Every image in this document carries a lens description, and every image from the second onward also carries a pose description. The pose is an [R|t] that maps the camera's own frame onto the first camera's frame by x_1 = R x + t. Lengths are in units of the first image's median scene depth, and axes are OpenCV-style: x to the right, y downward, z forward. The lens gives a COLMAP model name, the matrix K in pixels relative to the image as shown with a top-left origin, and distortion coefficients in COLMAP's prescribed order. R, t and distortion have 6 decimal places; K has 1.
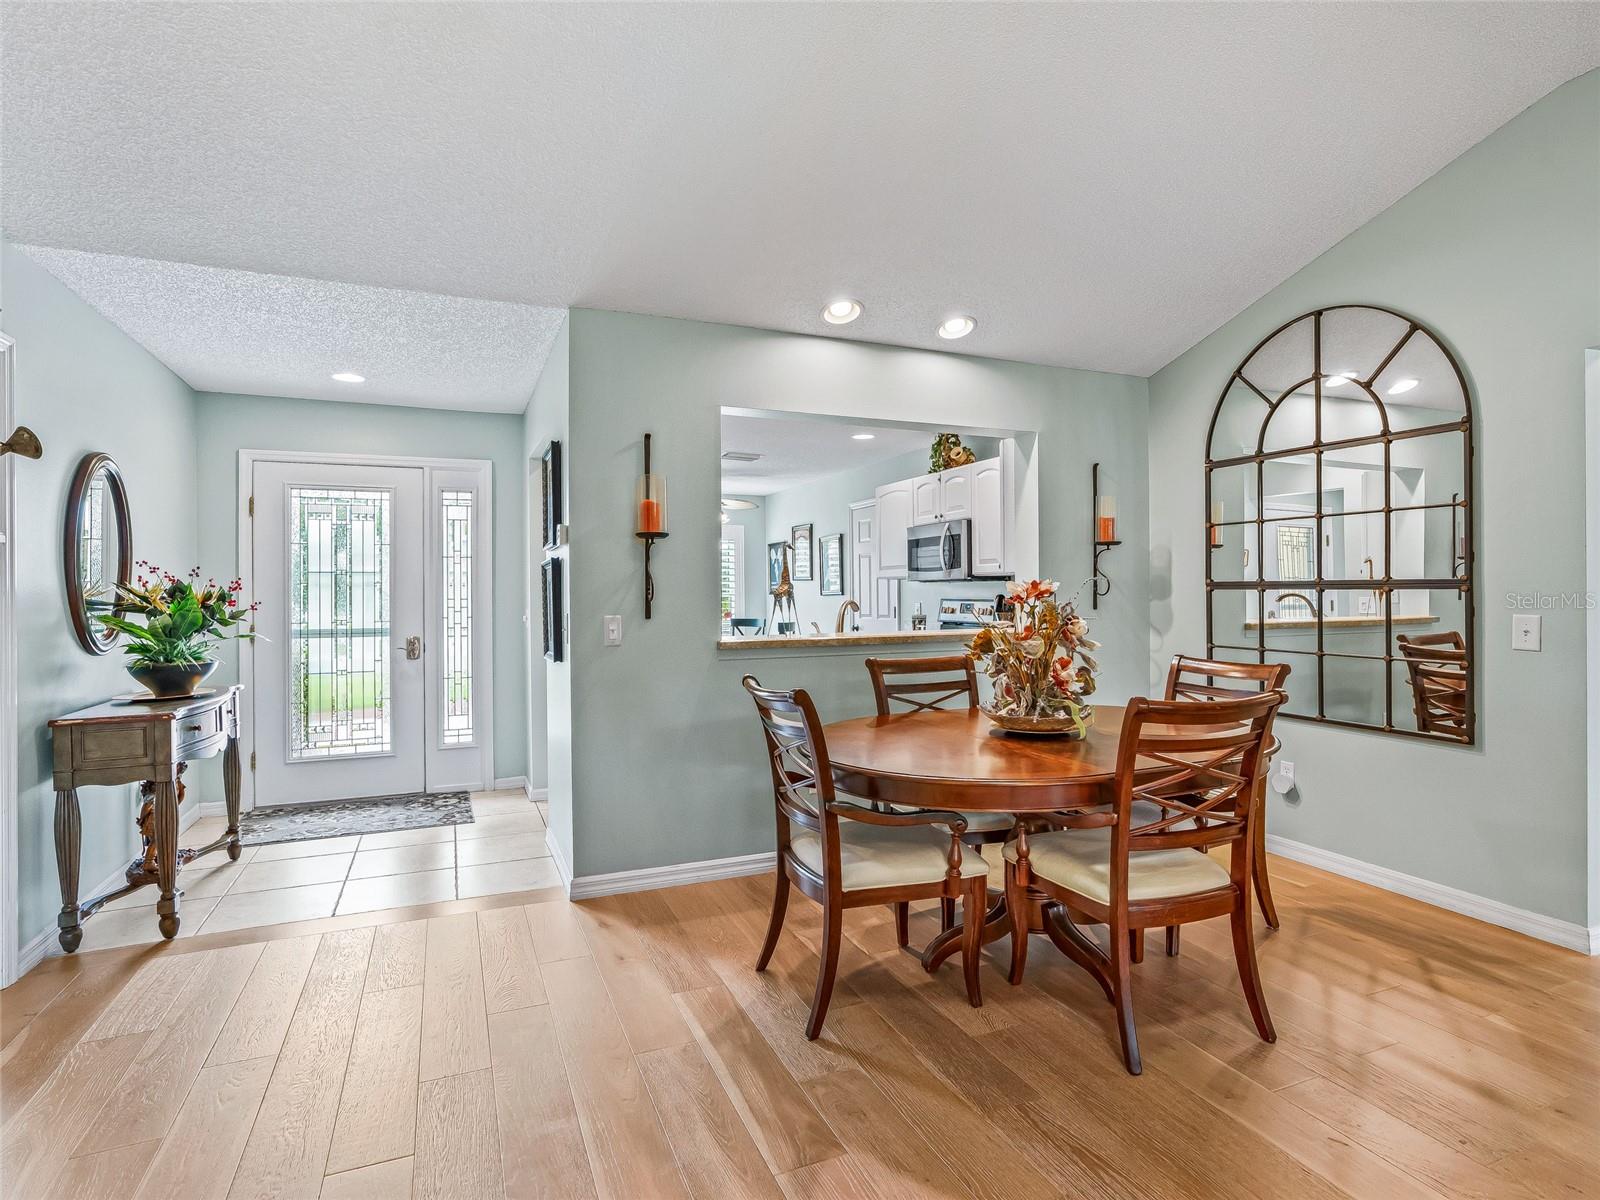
lens RADIAL K [[844.9, 0, 817.0], [0, 844.9, 587.0], [0, 0, 1]] dist [-0.022913, 0.009484]
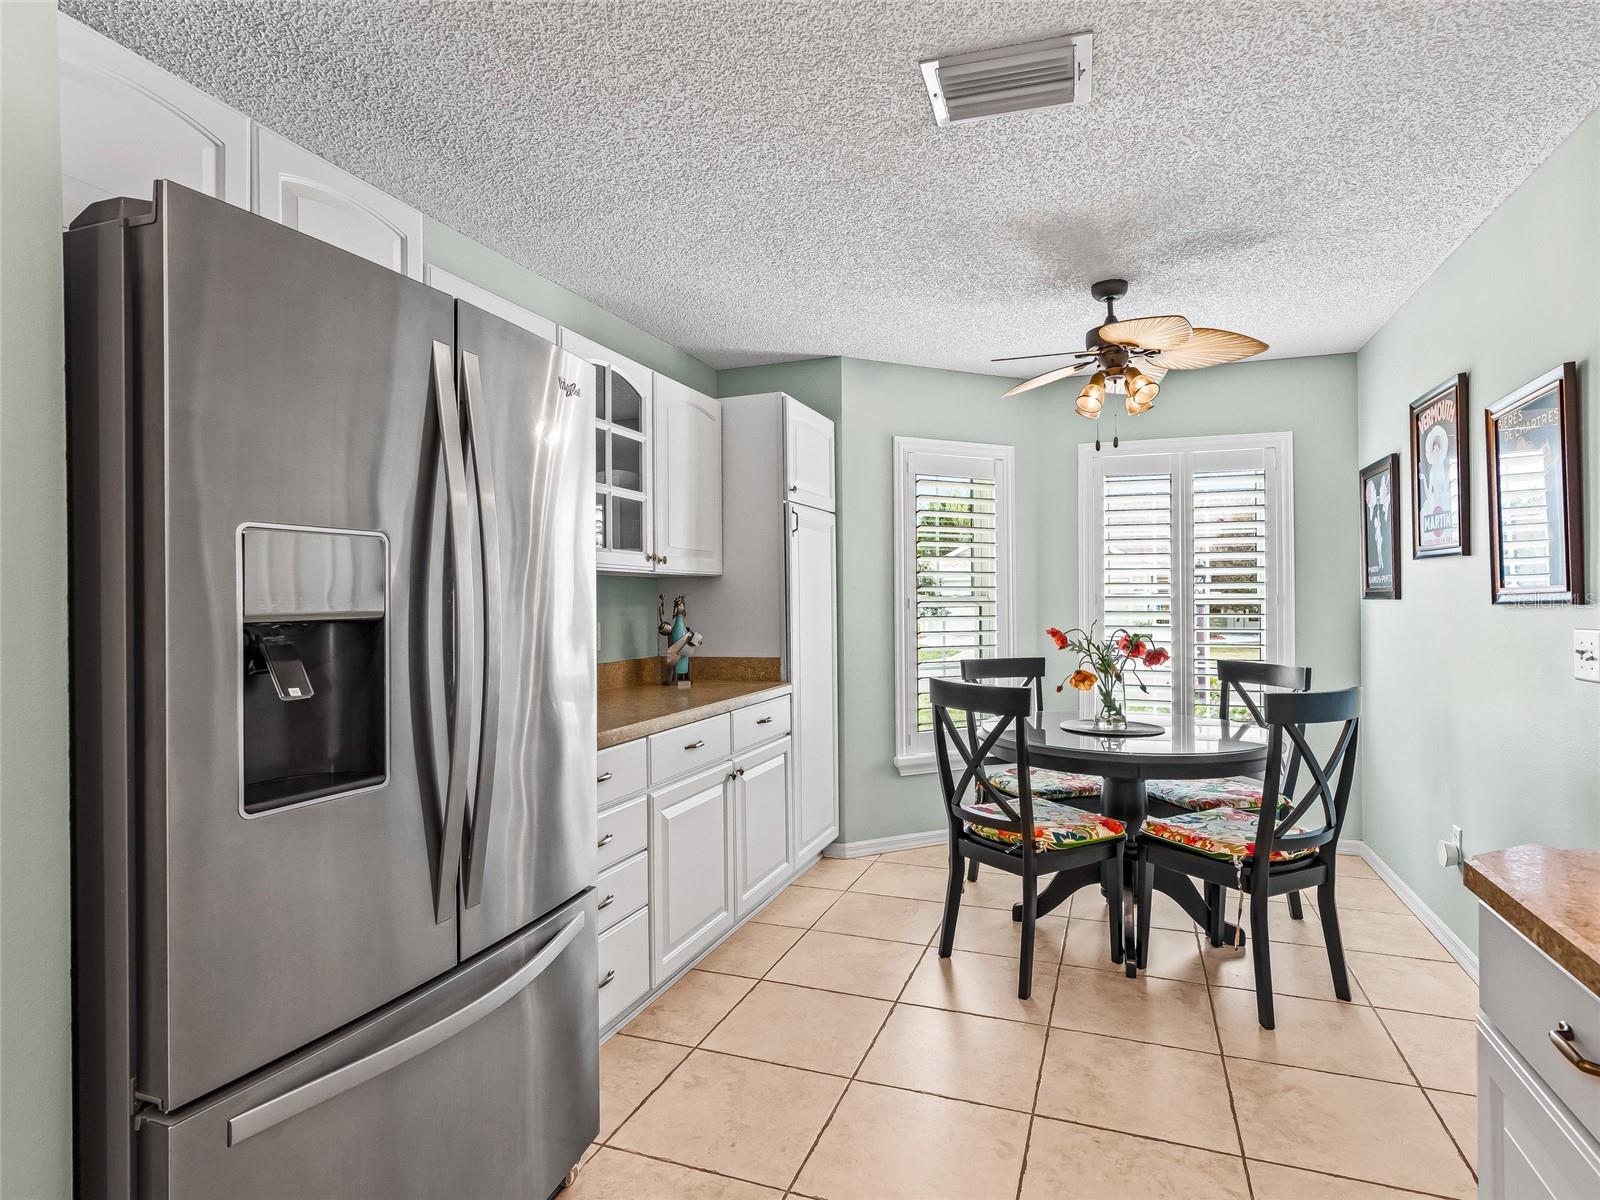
lens RADIAL K [[889.5, 0, 811.7], [0, 889.5, 598.7], [0, 0, 1]] dist [-0.024703, 0.018032]
pose [[0.729290, 0.000199, -0.684204, 0.102508], [0.009002, 0.999911, 0.009886, 0.006668], [0.684145, -0.013369, 0.729223, 1.500656]]
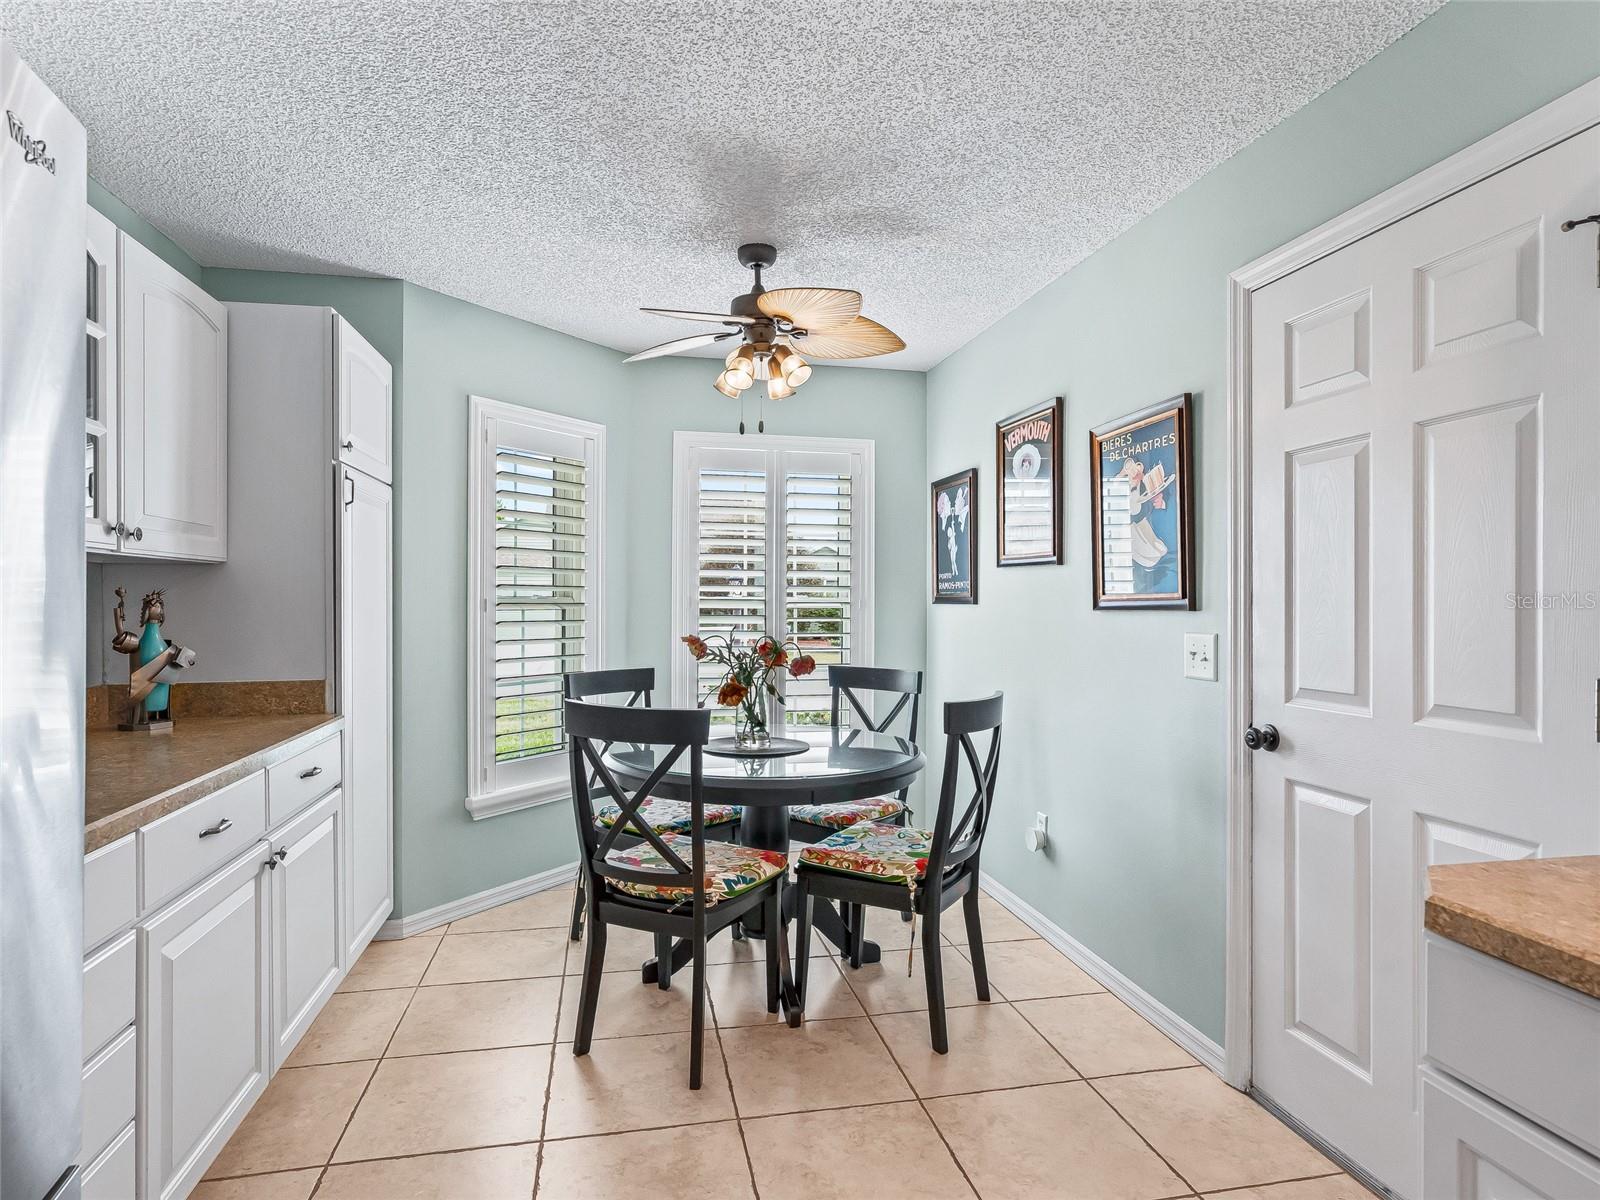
lens RADIAL K [[889.5, 0, 802.2], [0, 889.5, 603.1], [0, 0, 1]] dist [-0.024703, 0.018032]
pose [[0.982002, 0.009562, -0.188631, -0.105366], [-0.007066, 0.999878, 0.013902, 0.008279], [0.188741, -0.012319, 0.981950, 1.584818]]
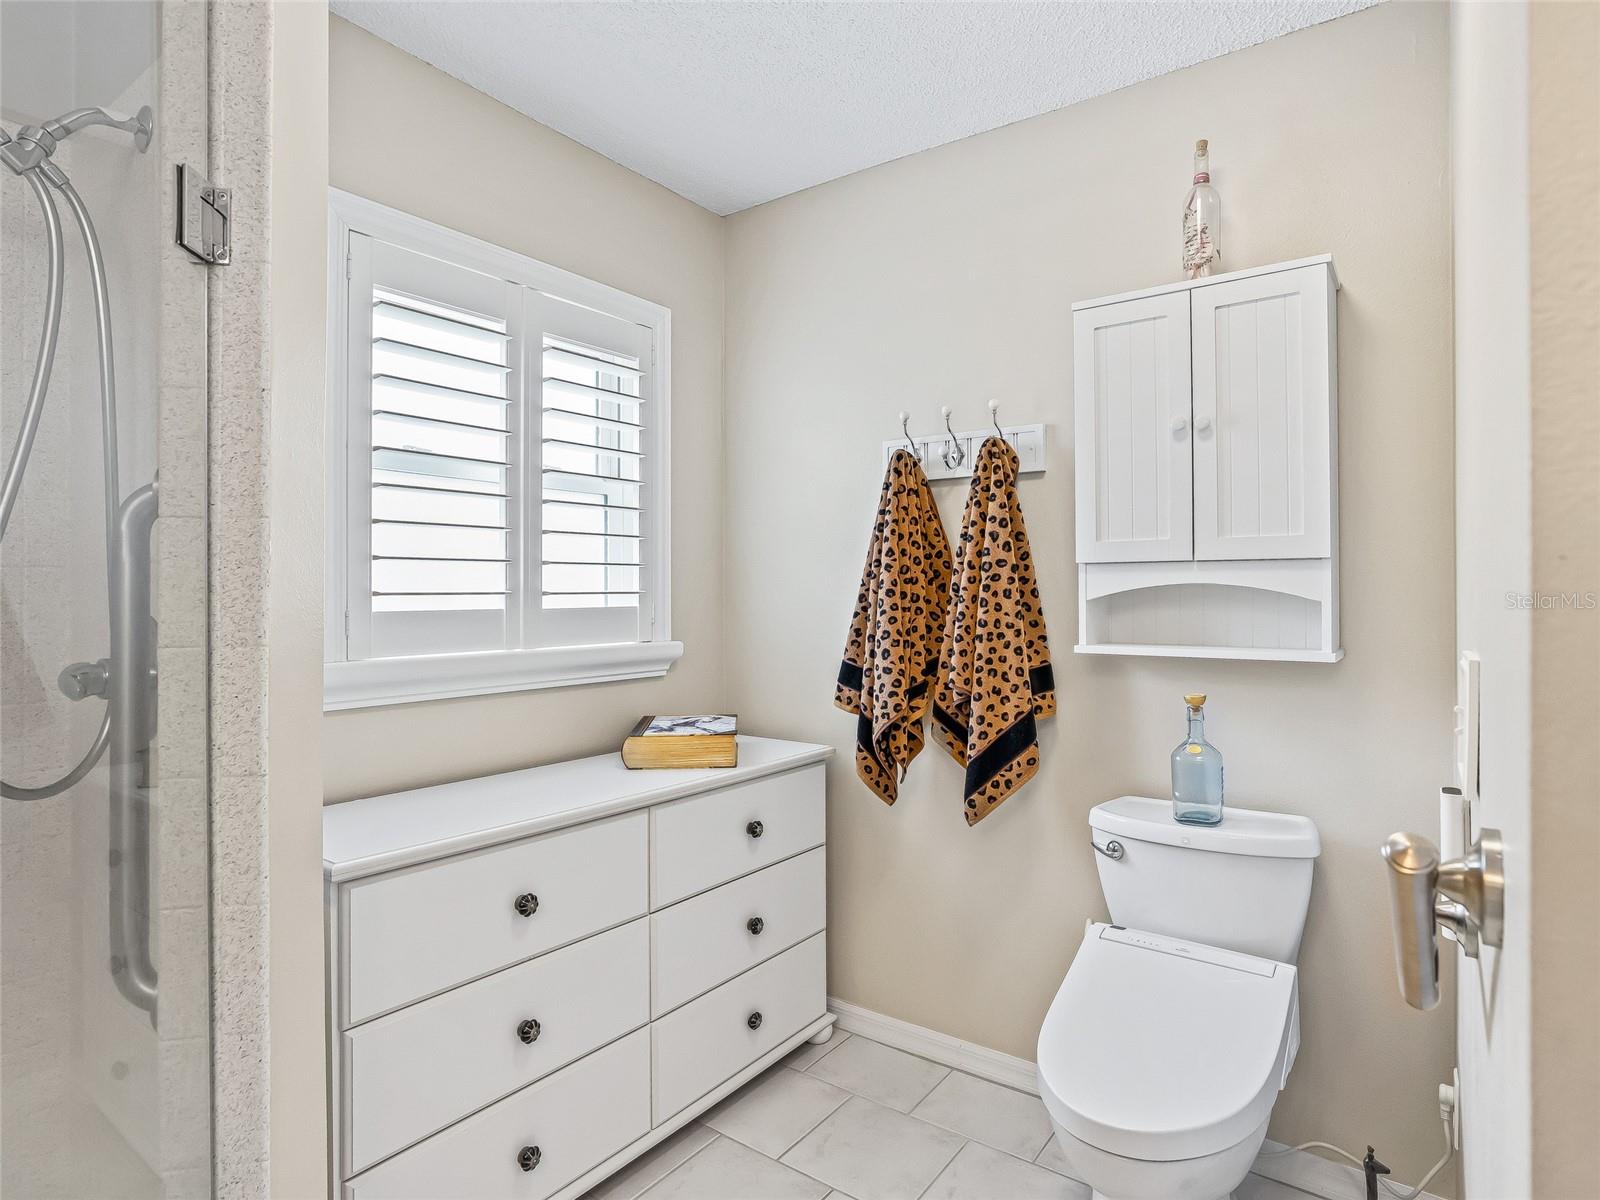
lens RADIAL K [[844.9, 0, 801.9], [0, 844.9, 597.9], [0, 0, 1]] dist [-0.022913, 0.009484]
pose [[0.872938, 0.003439, 0.487818, -0.482125], [-0.006434, 0.999969, 0.004463, 0.026606], [-0.487788, -0.007035, 0.872934, 2.167783]]
